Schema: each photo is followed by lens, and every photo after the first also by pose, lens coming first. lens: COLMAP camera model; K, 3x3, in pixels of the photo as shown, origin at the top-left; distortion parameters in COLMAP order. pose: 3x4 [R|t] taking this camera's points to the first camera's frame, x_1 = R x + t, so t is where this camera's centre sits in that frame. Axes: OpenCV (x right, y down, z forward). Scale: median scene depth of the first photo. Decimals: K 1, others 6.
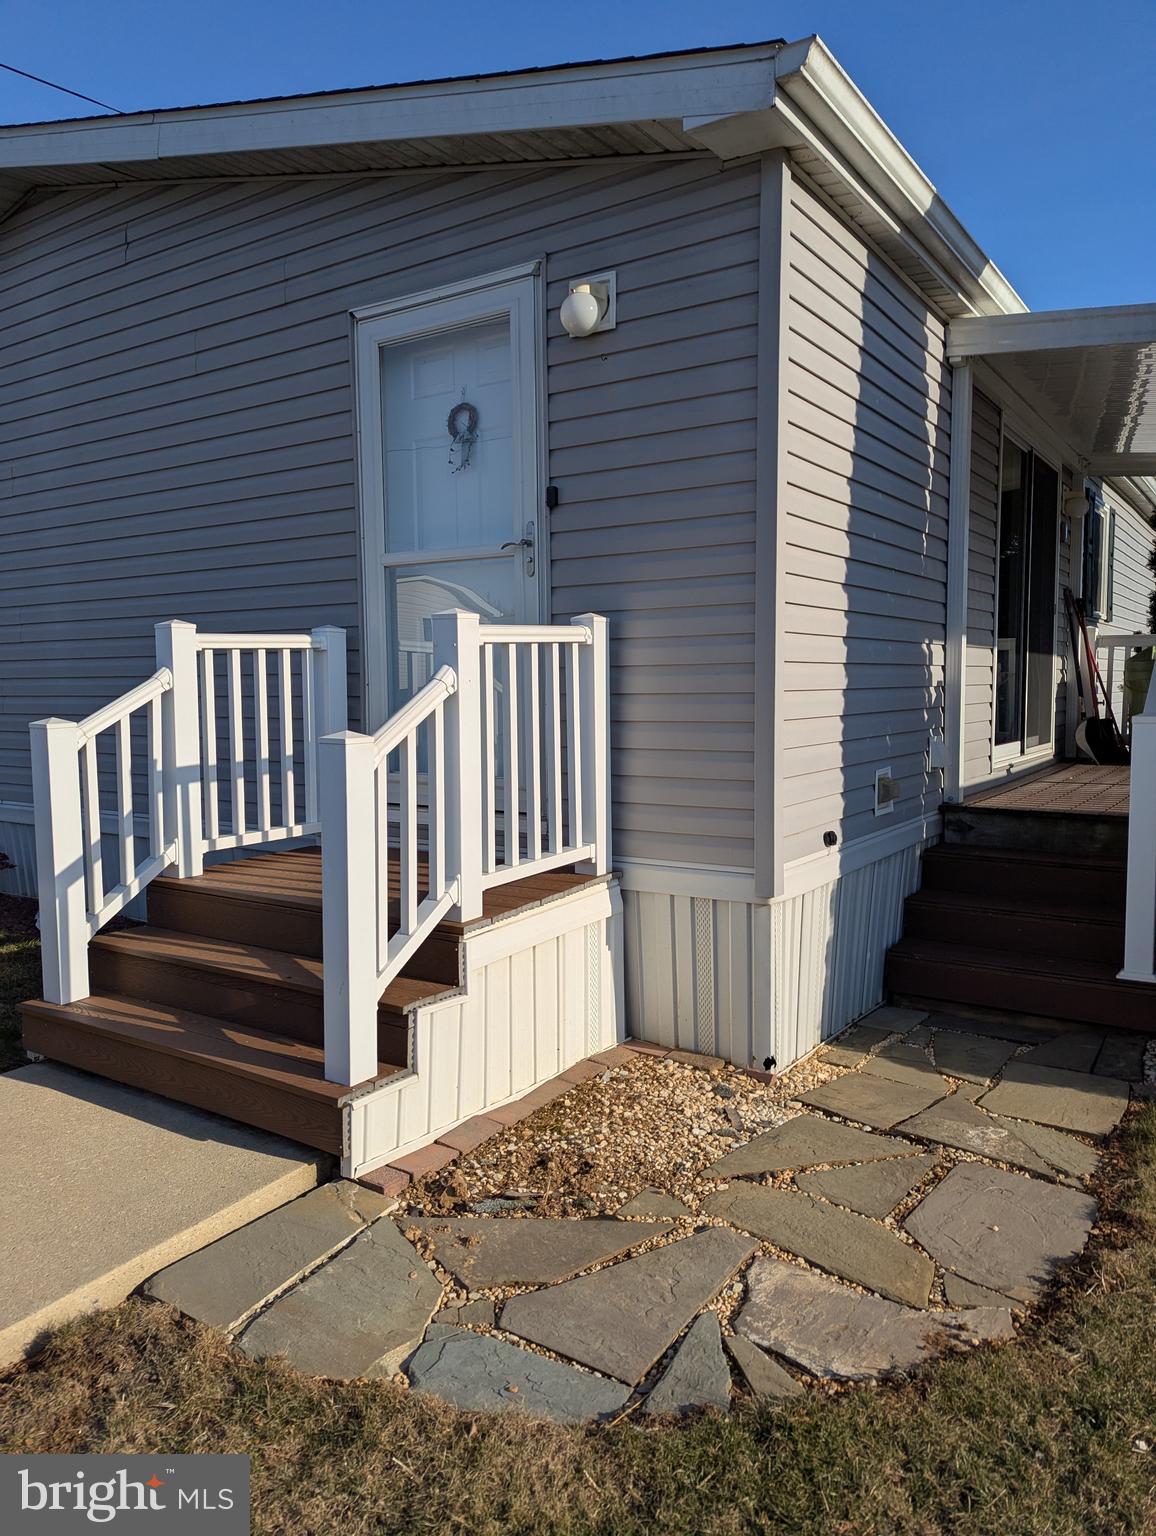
lens RADIAL K [[1068.3, 0, 576.9], [0, 1068.3, 762.0], [0, 0, 1]] dist [0.053184, -0.017601]
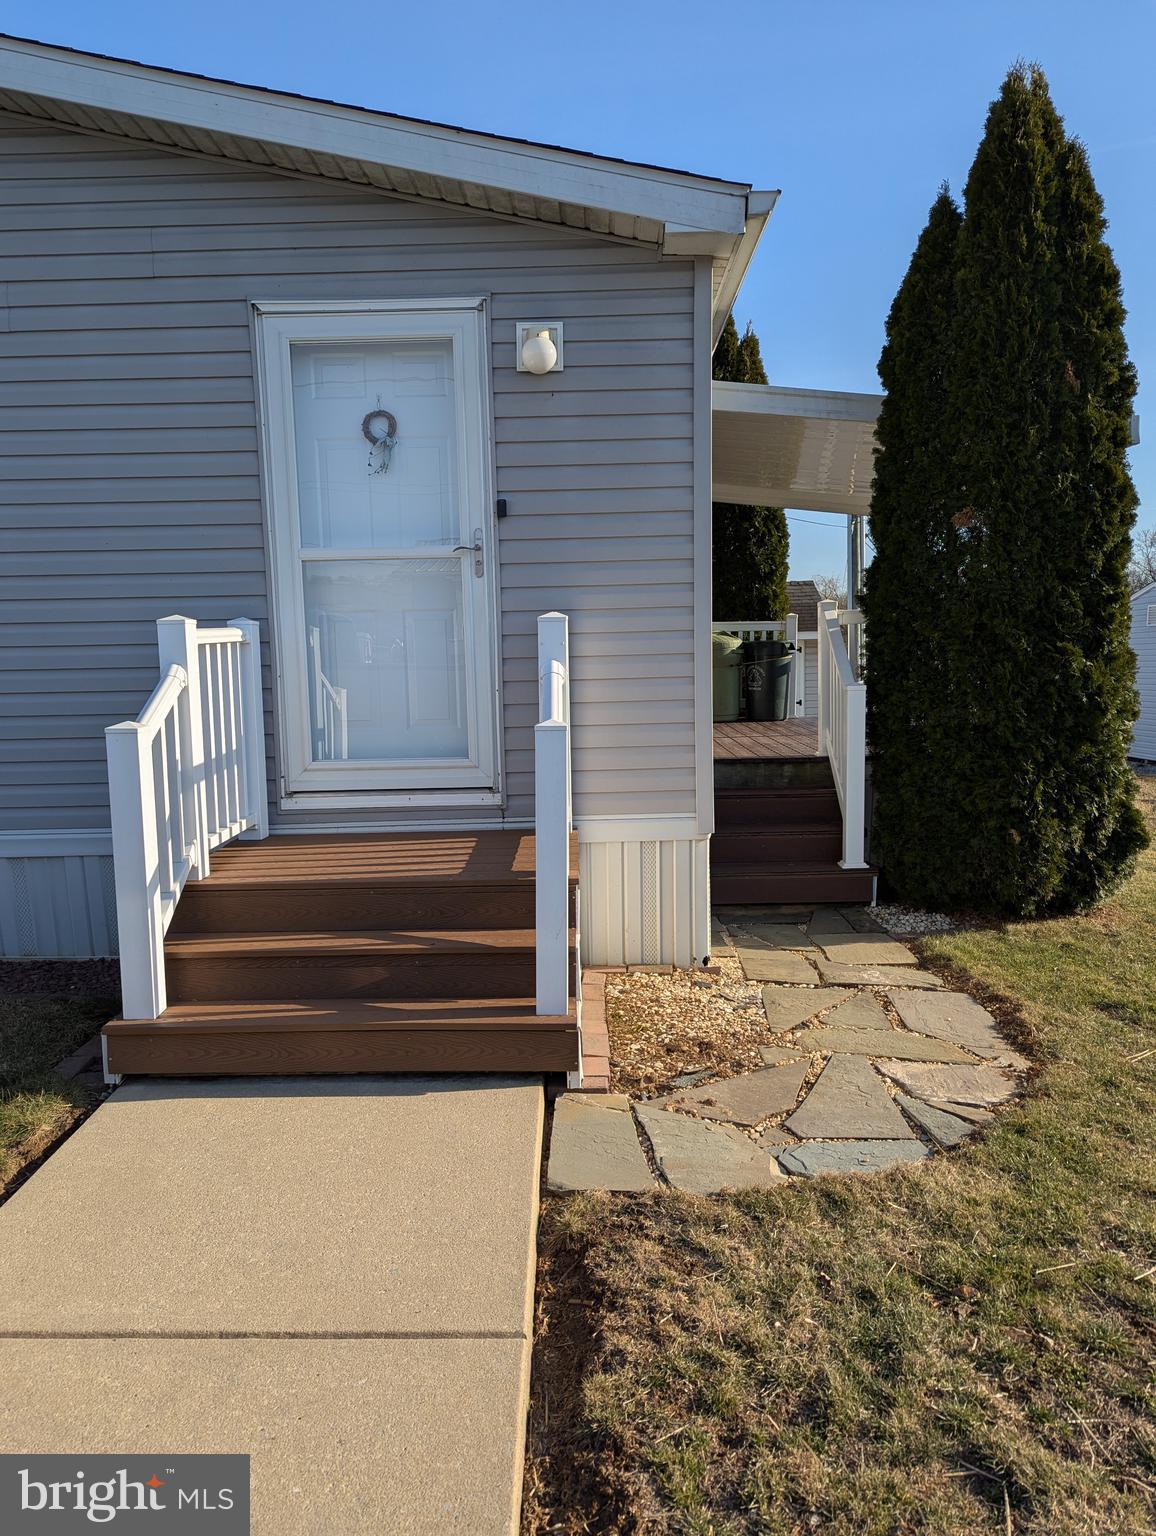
lens RADIAL K [[1068.3, 0, 563.2], [0, 1068.3, 767.7], [0, 0, 1]] dist [0.053184, -0.017601]
pose [[0.843608, -0.070694, 0.532285, -0.633544], [0.055085, 0.997459, 0.045172, -0.020940], [-0.534126, -0.008787, 0.845359, -0.003894]]
